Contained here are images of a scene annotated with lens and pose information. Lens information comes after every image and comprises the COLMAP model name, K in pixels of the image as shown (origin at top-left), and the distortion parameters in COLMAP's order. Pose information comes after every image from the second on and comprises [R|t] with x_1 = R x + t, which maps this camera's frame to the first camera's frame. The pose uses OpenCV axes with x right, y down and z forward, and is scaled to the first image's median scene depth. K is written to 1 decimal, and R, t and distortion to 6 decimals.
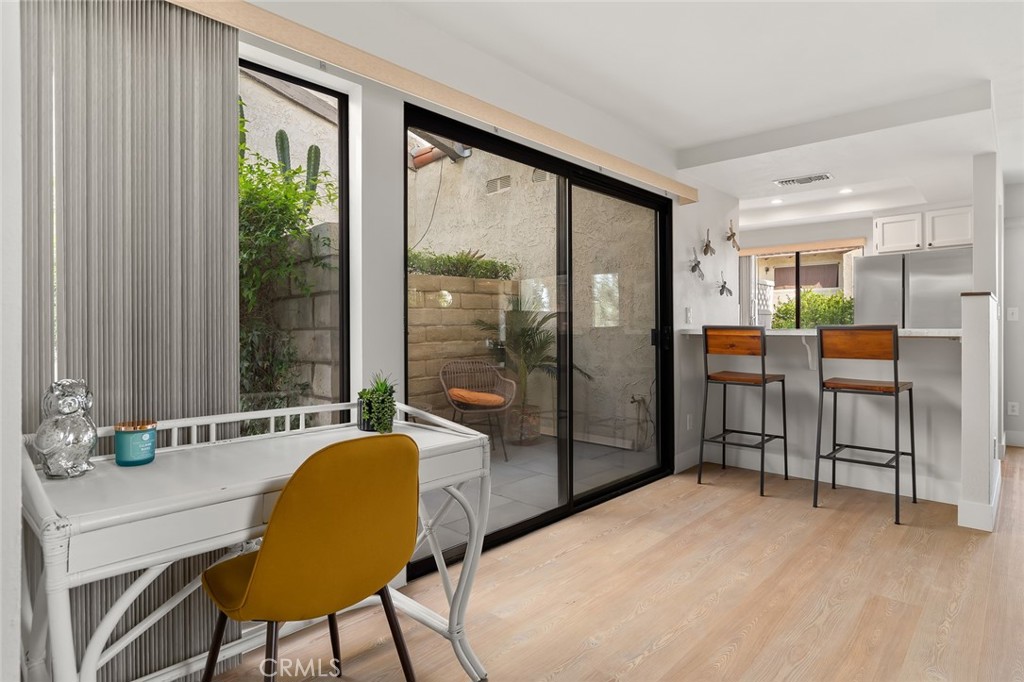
lens RADIAL K [[548.4, 0, 513.7], [0, 548.4, 334.5], [0, 0, 1]] dist [-0.001537, -0.000575]
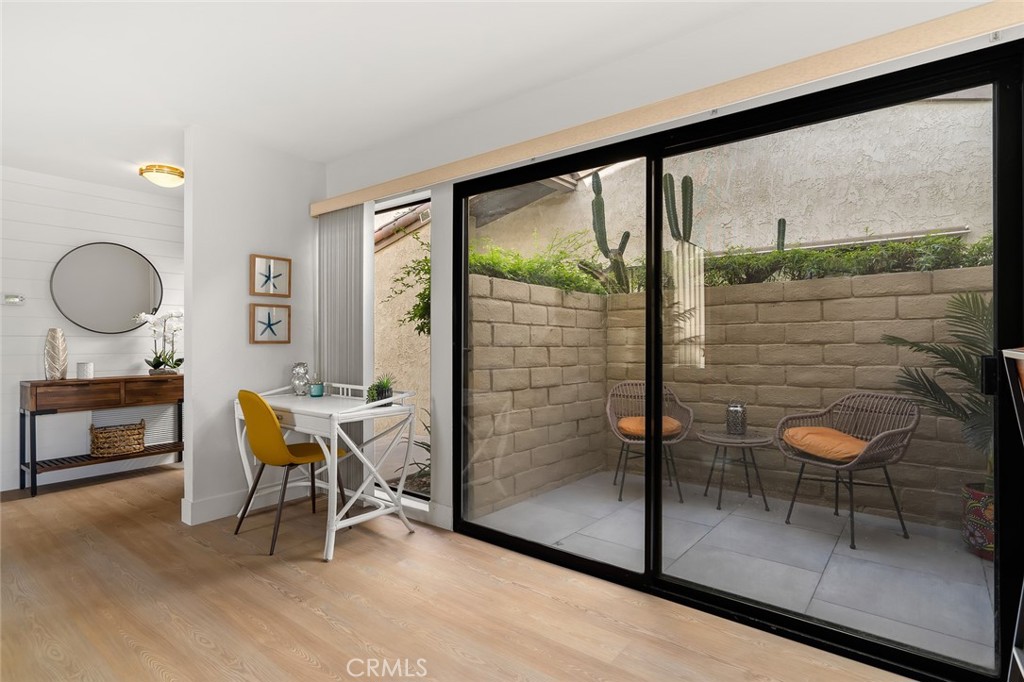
lens RADIAL K [[516.1, 0, 510.8], [0, 516.1, 341.7], [0, 0, 1]] dist [-0.000121, -0.000077]
pose [[0.085599, 0.001662, -0.996328, 0.633483], [-0.014507, 0.999895, 0.000422, -0.014855], [0.996224, 0.014418, 0.085614, 0.582866]]
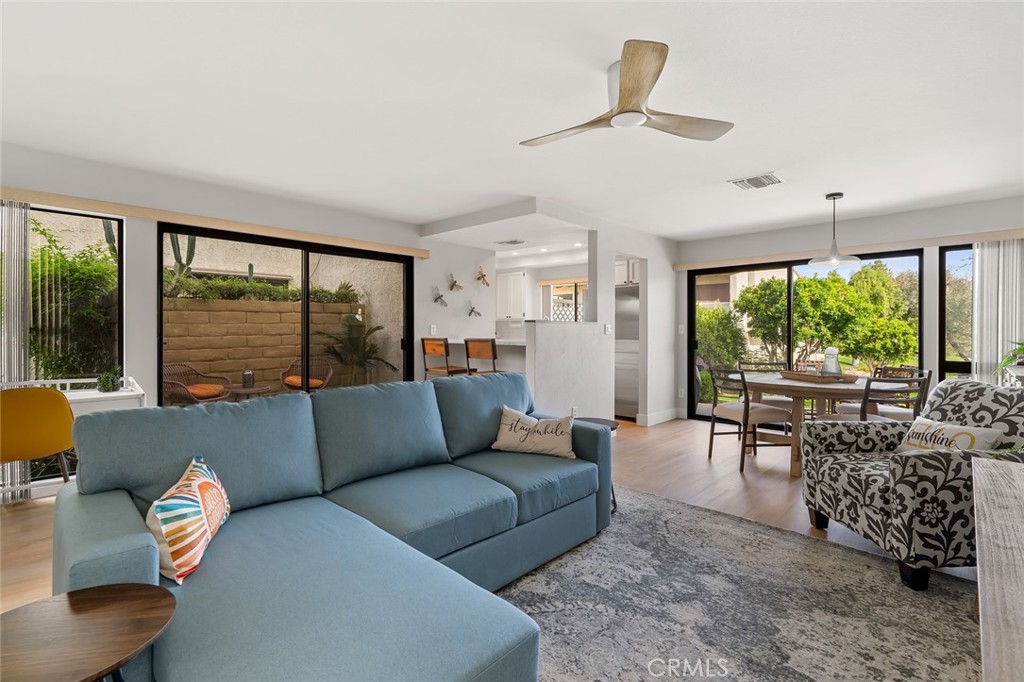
lens RADIAL K [[467.6, 0, 509.9], [0, 467.6, 336.4], [0, 0, 1]] dist [0.002316, 0.000393]
pose [[0.999971, 0.005424, -0.005254, 0.576821], [-0.005447, 0.999976, -0.004251, -0.012475], [0.005230, 0.004279, 0.999977, -0.348218]]
